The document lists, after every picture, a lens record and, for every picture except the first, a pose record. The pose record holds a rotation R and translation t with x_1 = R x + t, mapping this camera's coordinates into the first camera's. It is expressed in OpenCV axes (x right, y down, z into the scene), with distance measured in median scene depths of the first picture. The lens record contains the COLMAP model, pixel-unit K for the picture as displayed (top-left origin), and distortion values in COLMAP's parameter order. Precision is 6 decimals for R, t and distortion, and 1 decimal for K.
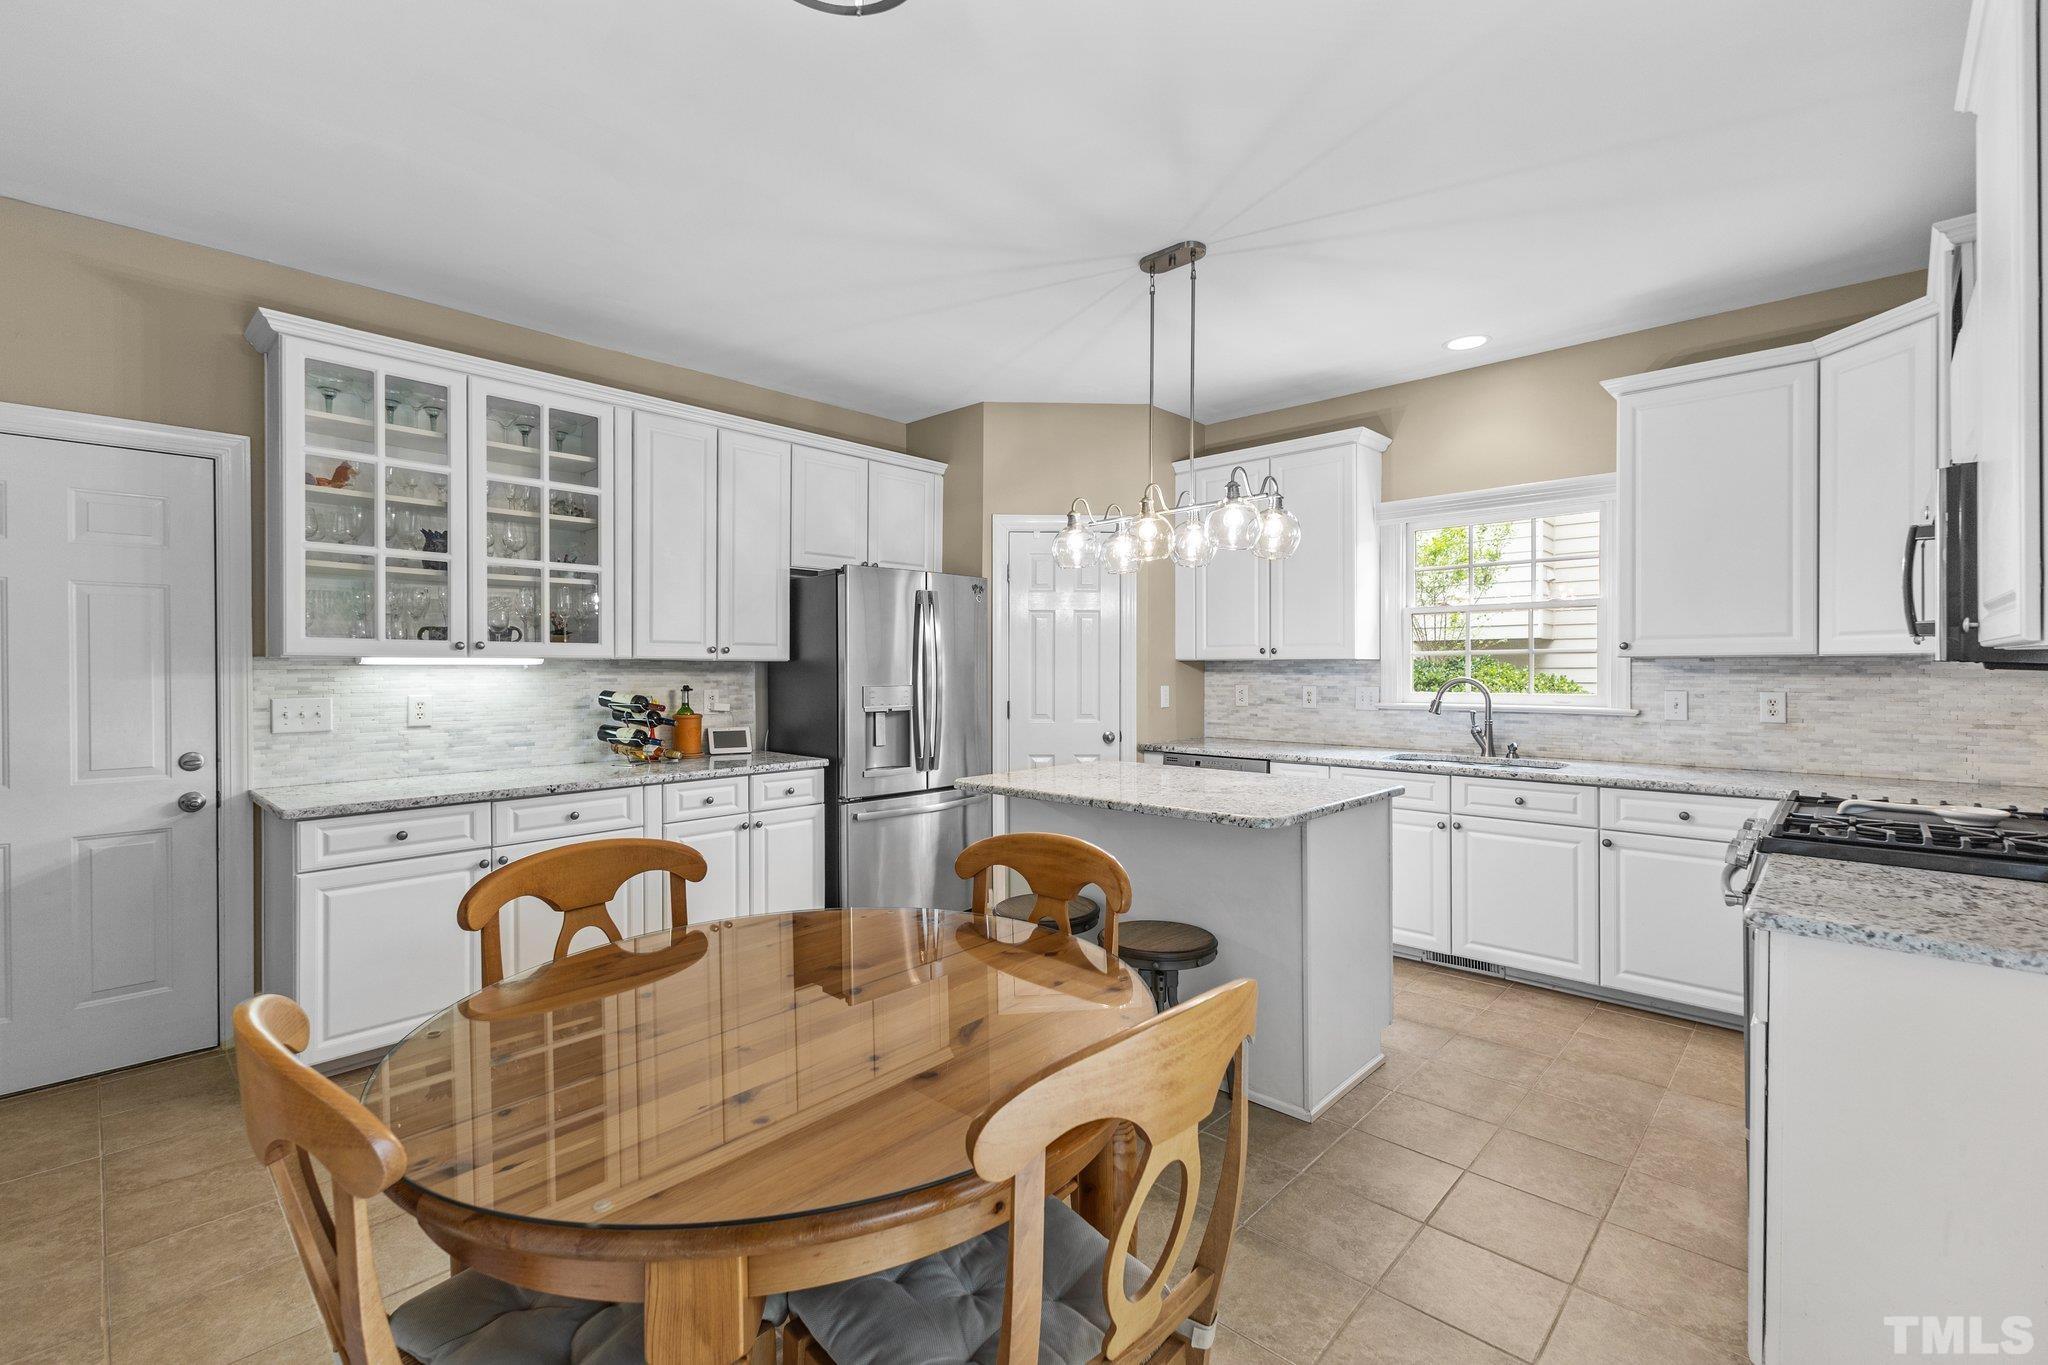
lens RADIAL K [[876.9, 0, 1031.9], [0, 876.9, 668.4], [0, 0, 1]] dist [0.001072, -0.000631]
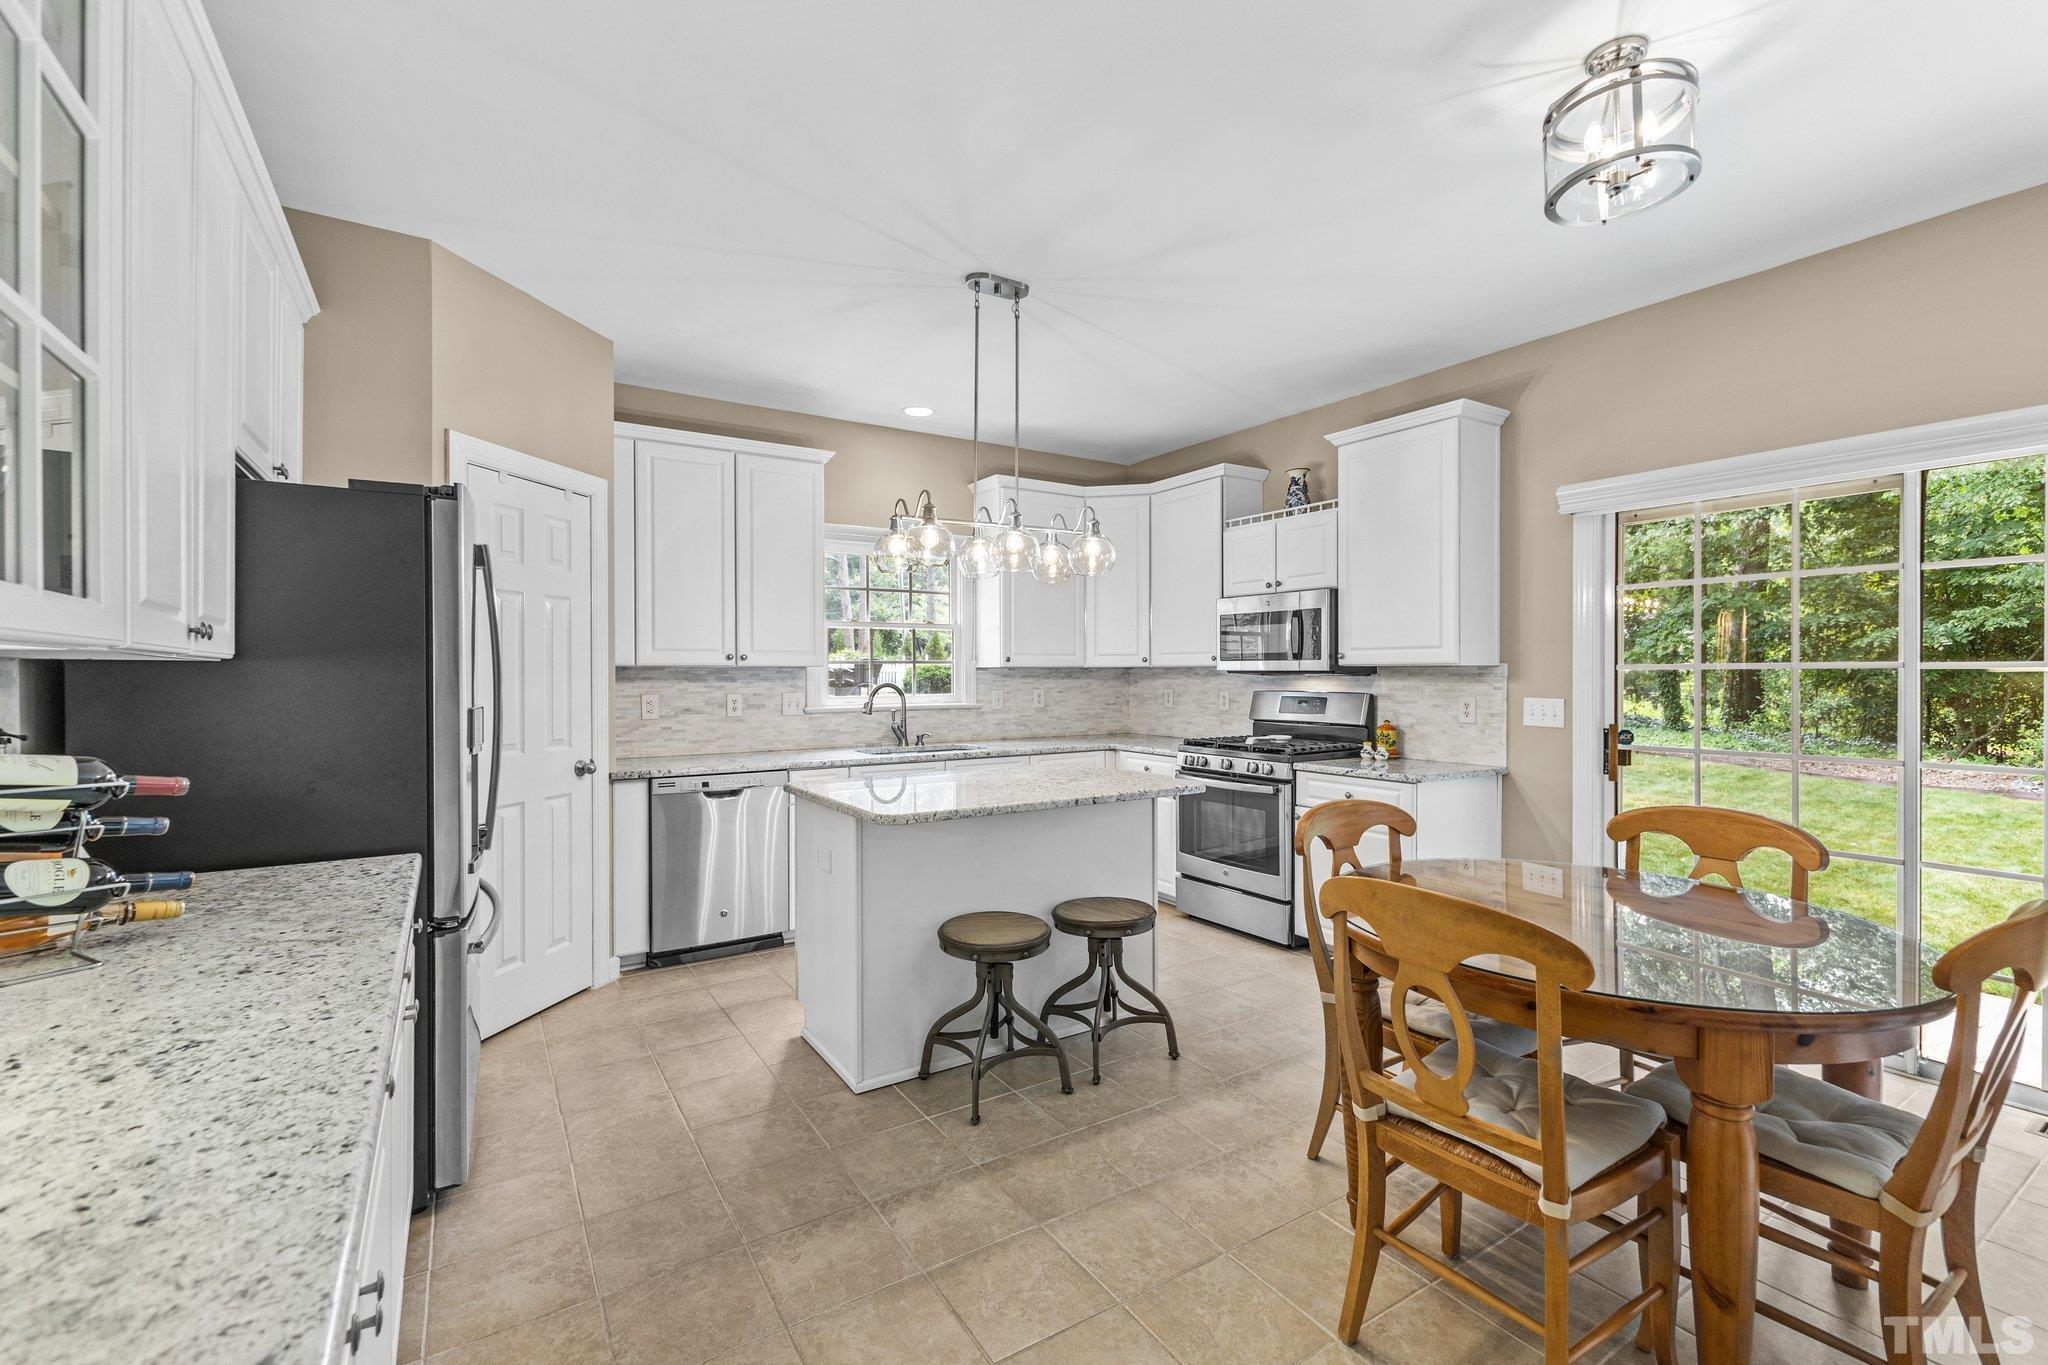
lens RADIAL K [[879.1, 0, 1024.0], [0, 879.1, 682.5], [0, 0, 1]] dist [0.001924, -0.000032]
pose [[0.247274, -0.009440, 0.968900, -0.635530], [0.003185, 0.999955, 0.008929, -0.000161], [-0.968940, 0.000878, 0.247292, 0.524120]]
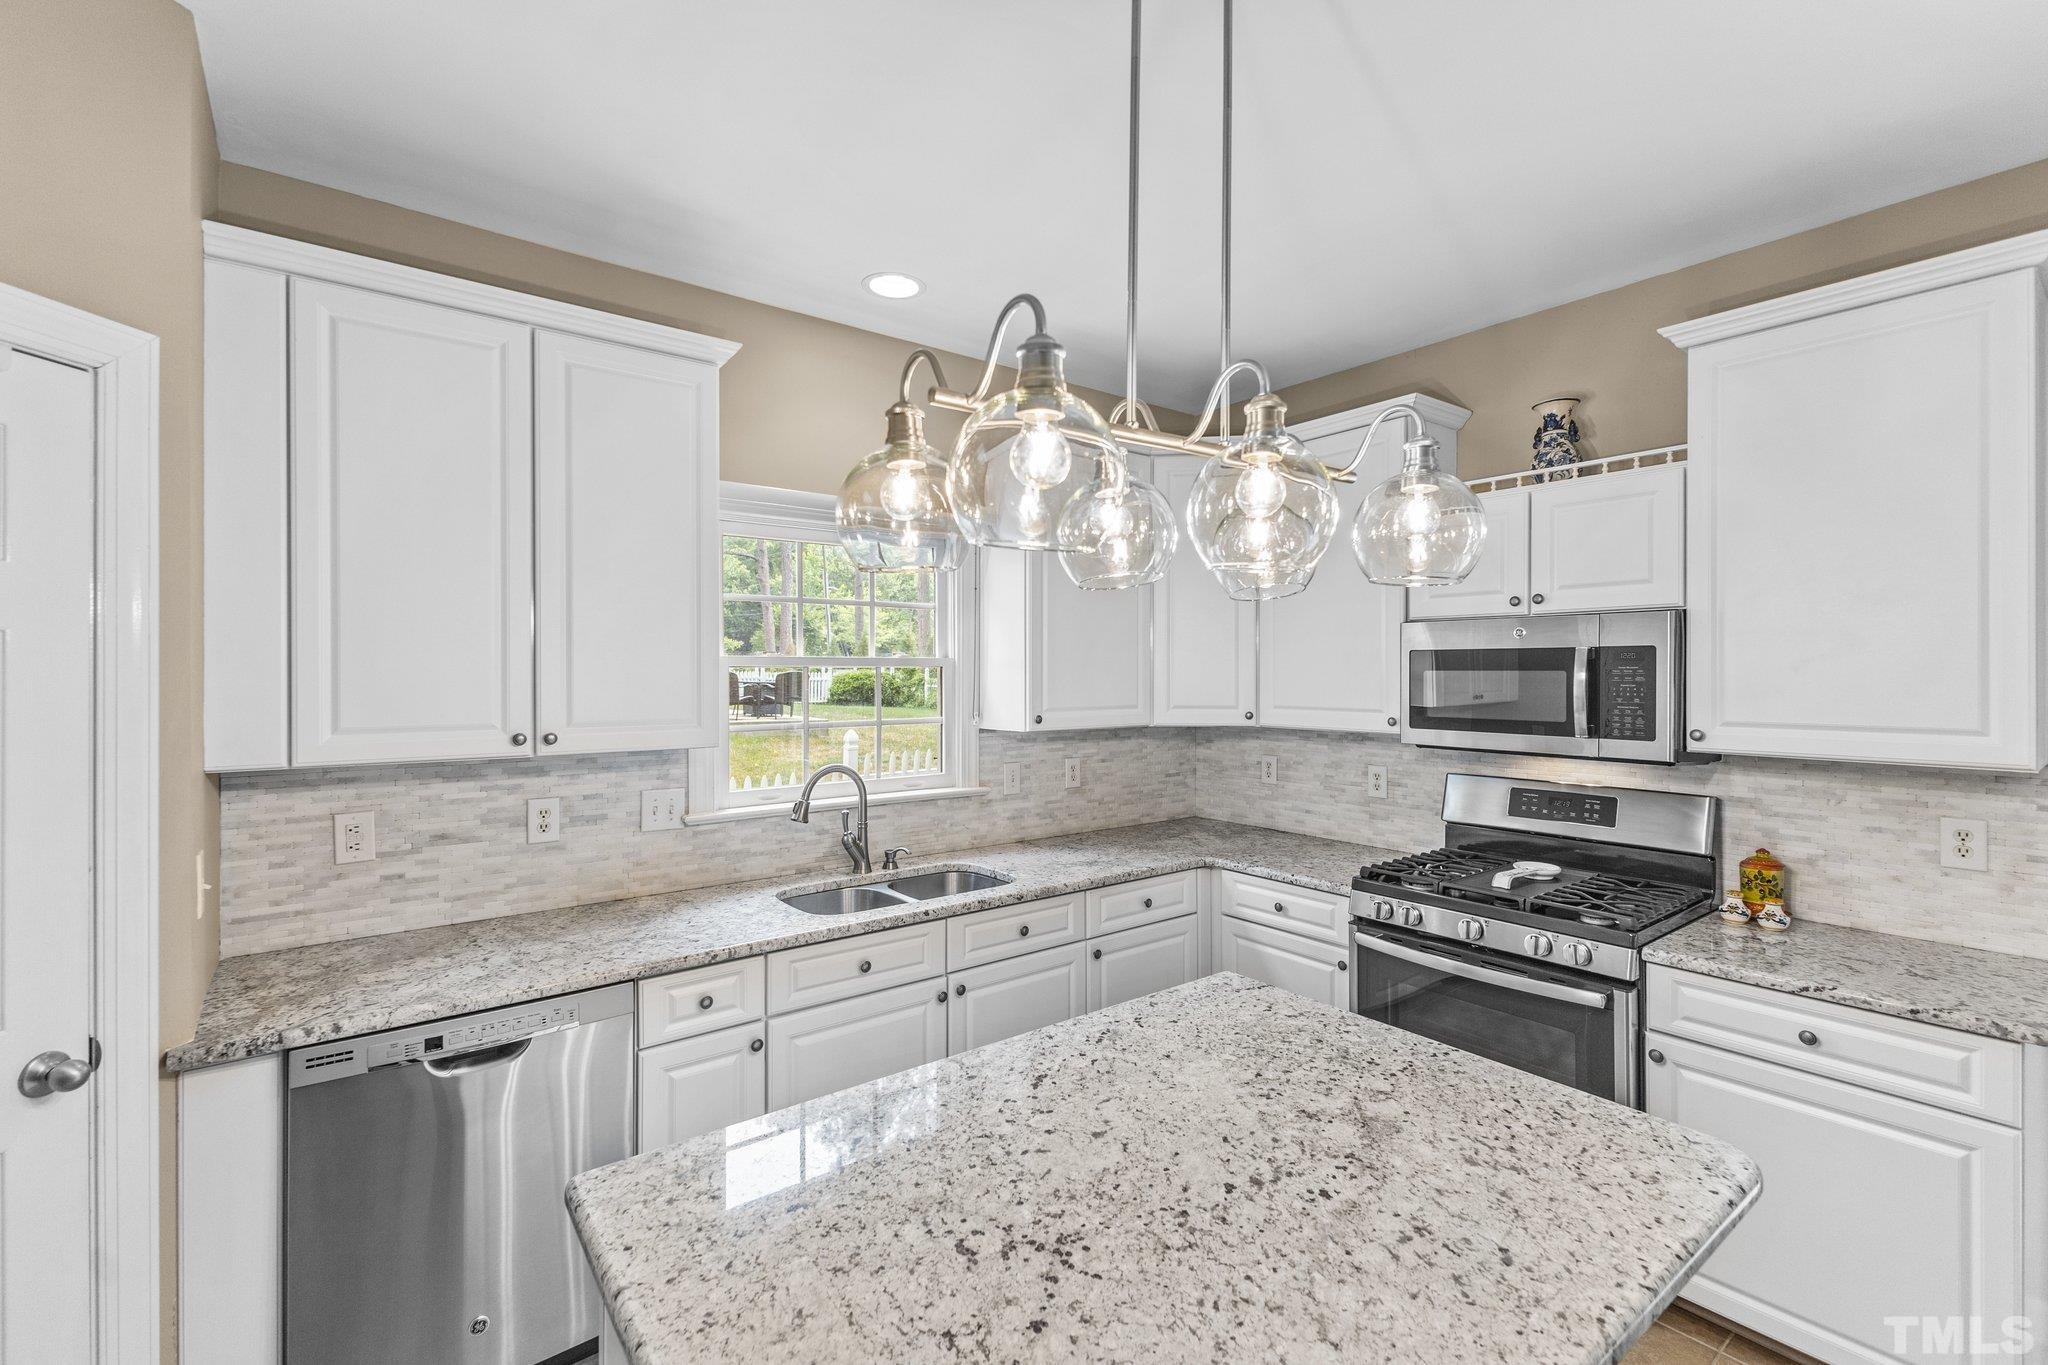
lens RADIAL K [[887.8, 0, 1028.6], [0, 887.8, 676.8], [0, 0, 1]] dist [0.005174, -0.000163]
pose [[0.162771, 0.000601, 0.986664, -0.172991], [0.002501, 0.999996, -0.001022, -0.057912], [-0.986661, 0.002634, 0.162769, 0.742201]]
